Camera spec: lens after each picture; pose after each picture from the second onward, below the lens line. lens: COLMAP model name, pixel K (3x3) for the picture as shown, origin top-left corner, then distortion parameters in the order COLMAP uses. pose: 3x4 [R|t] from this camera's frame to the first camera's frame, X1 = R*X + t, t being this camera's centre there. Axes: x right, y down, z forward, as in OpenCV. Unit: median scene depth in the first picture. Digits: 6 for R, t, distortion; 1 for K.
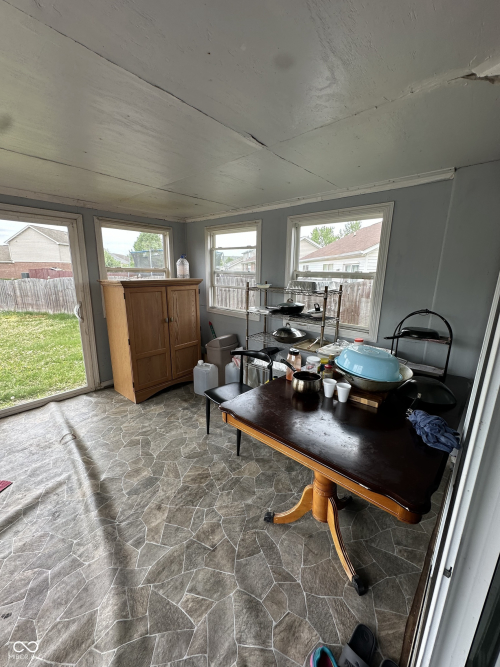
lens RADIAL K [[264.9, 0, 249.4], [0, 264.9, 333.9], [0, 0, 1]] dist [-0.002560, 0.000784]
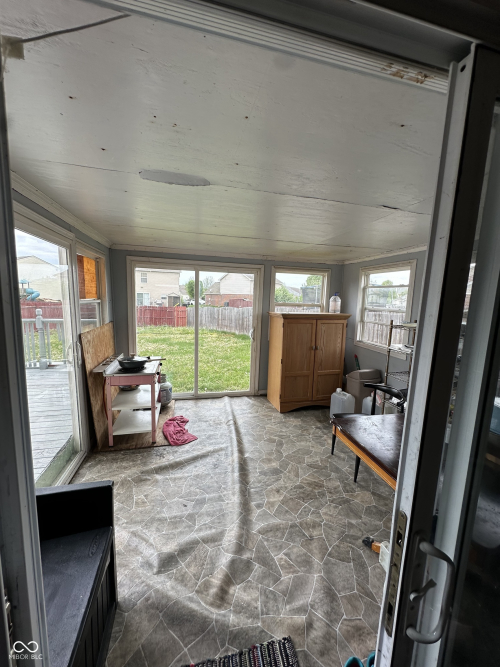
lens RADIAL K [[264.9, 0, 251.3], [0, 264.9, 334.6], [0, 0, 1]] dist [-0.002560, 0.000784]
pose [[0.825540, 0.088891, -0.557300, 0.120171], [-0.151694, 0.986126, -0.067419, 0.012905], [0.543574, 0.140196, 0.827570, -0.140485]]
